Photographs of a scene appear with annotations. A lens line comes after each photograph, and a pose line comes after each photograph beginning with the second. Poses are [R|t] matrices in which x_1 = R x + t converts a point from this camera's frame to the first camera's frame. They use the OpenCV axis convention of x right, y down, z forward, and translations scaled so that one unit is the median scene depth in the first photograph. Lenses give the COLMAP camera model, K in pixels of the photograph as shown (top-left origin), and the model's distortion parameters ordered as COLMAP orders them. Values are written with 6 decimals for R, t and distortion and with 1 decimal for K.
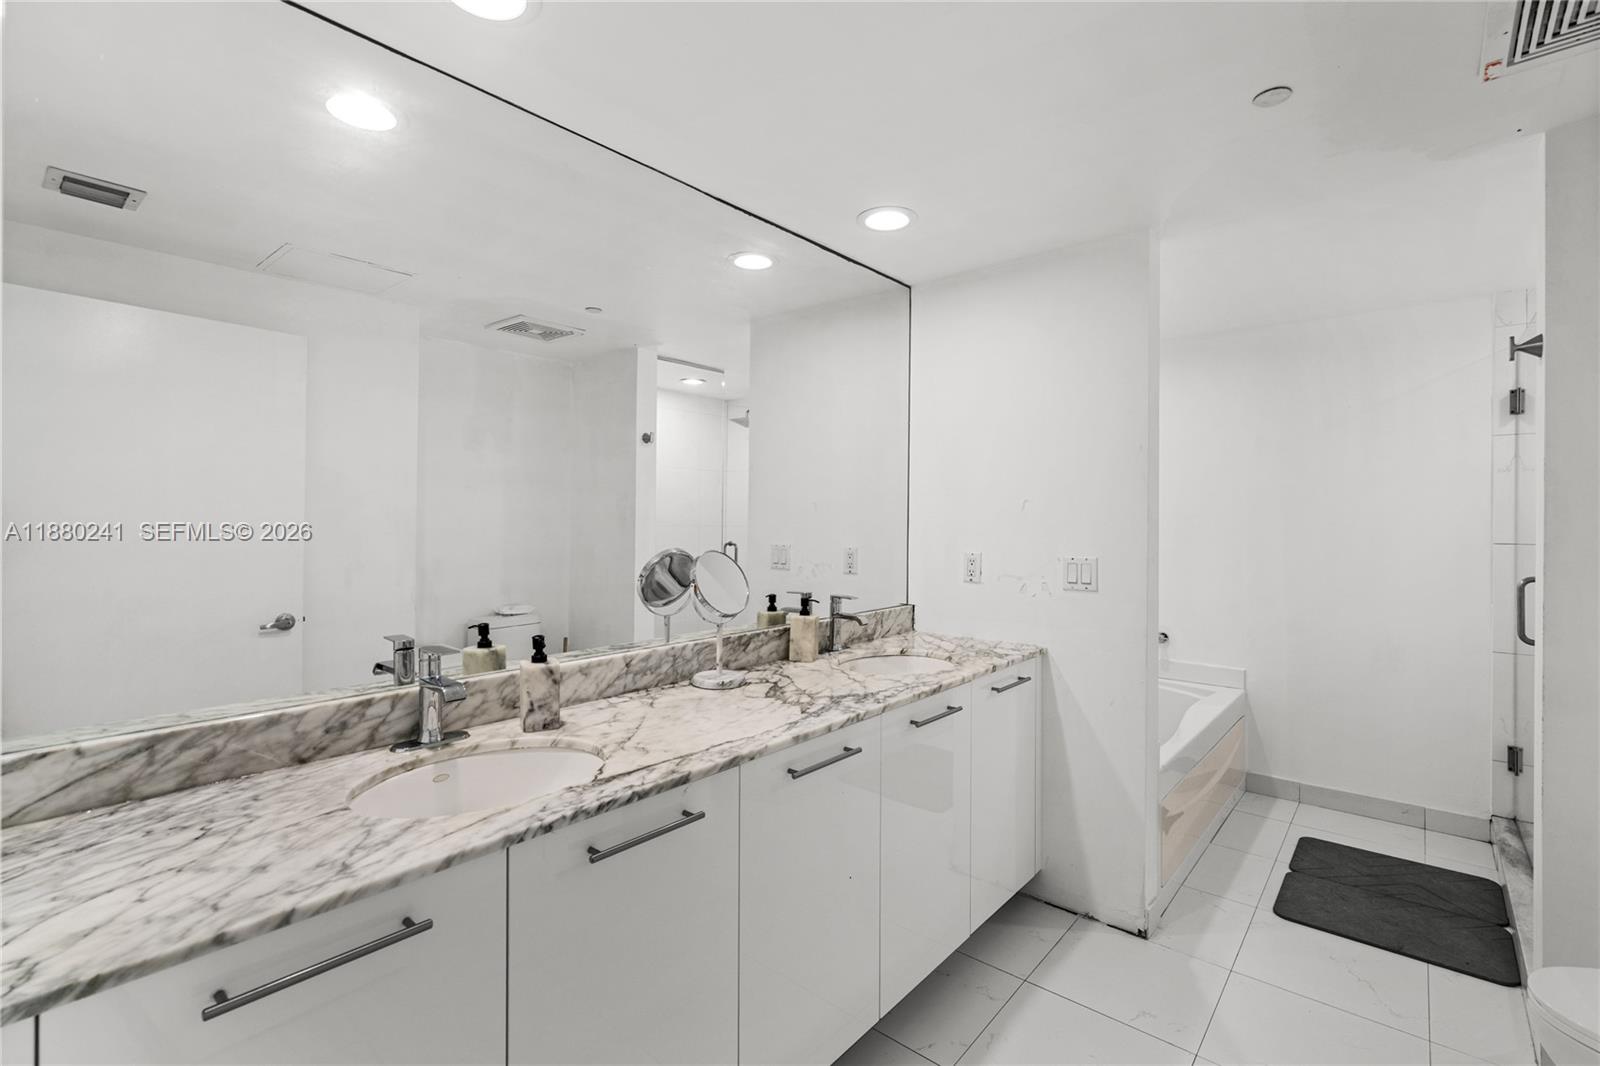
lens RADIAL K [[732.1, 0, 803.6], [0, 732.1, 529.9], [0, 0, 1]] dist [-0.000400, 0.000040]
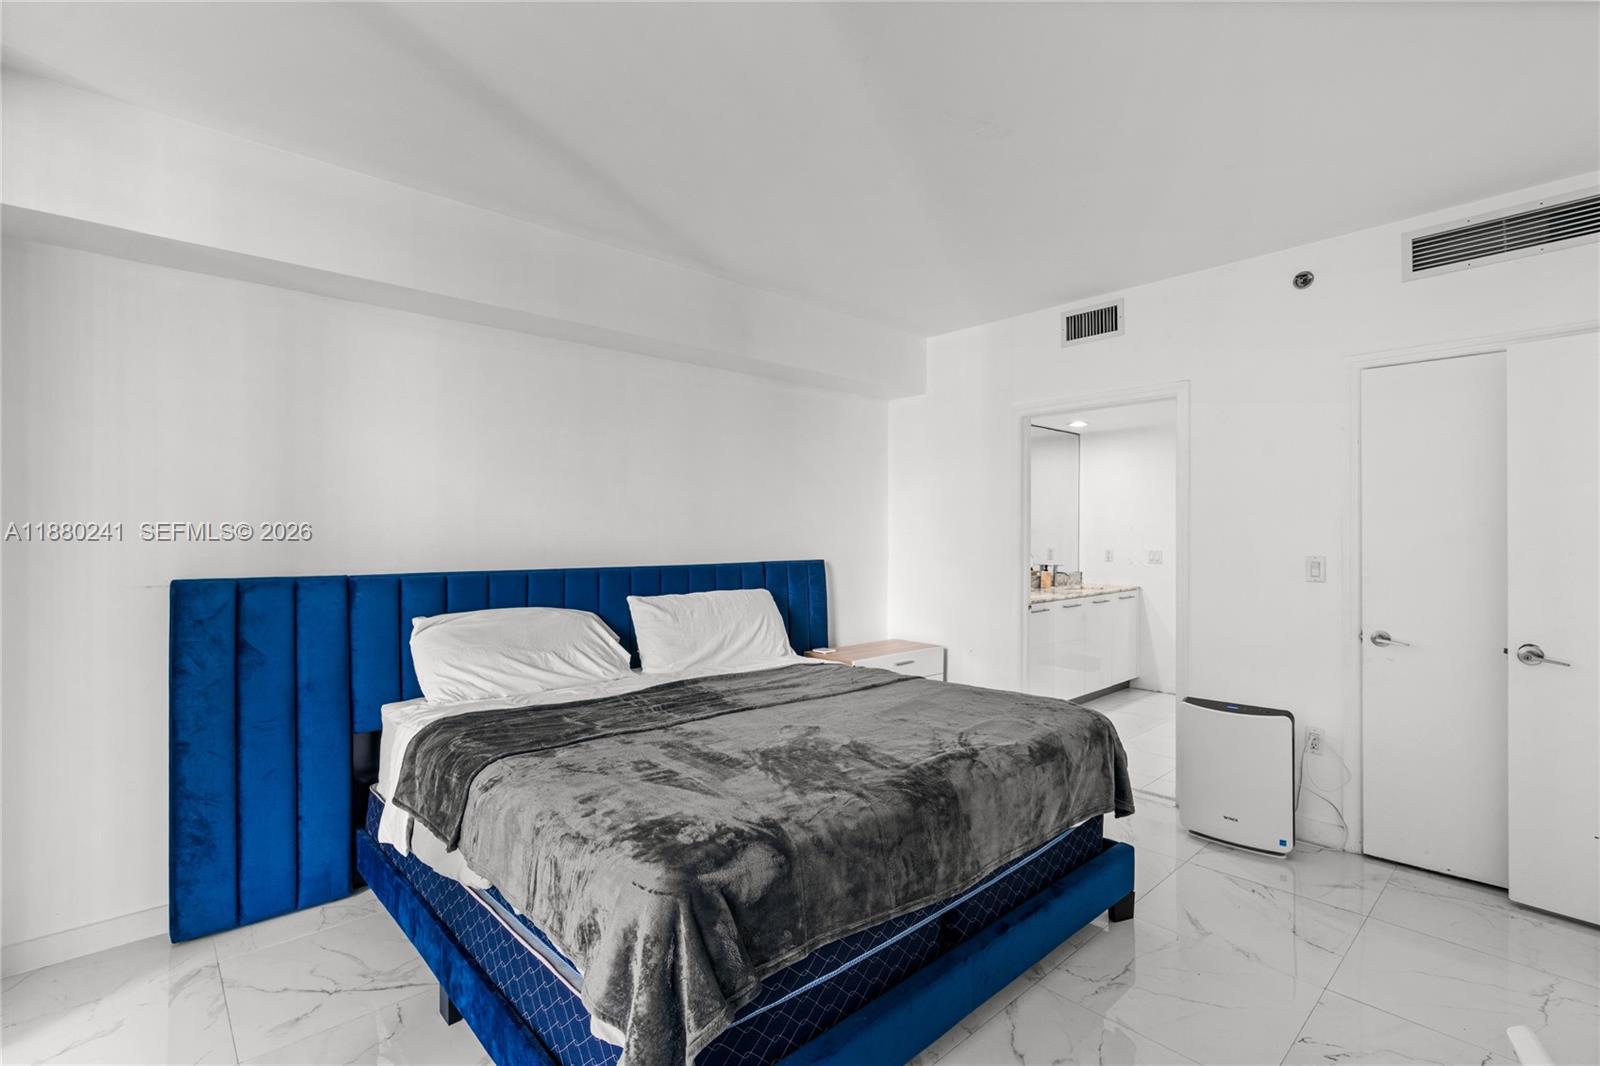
lens RADIAL K [[732.1, 0, 793.8], [0, 732.1, 531.9], [0, 0, 1]] dist [-0.000400, 0.000040]
pose [[0.991160, -0.004520, -0.132596, -0.533861], [0.002014, 0.999817, -0.019027, 0.019756], [0.132657, 0.018592, 0.990988, -1.712042]]
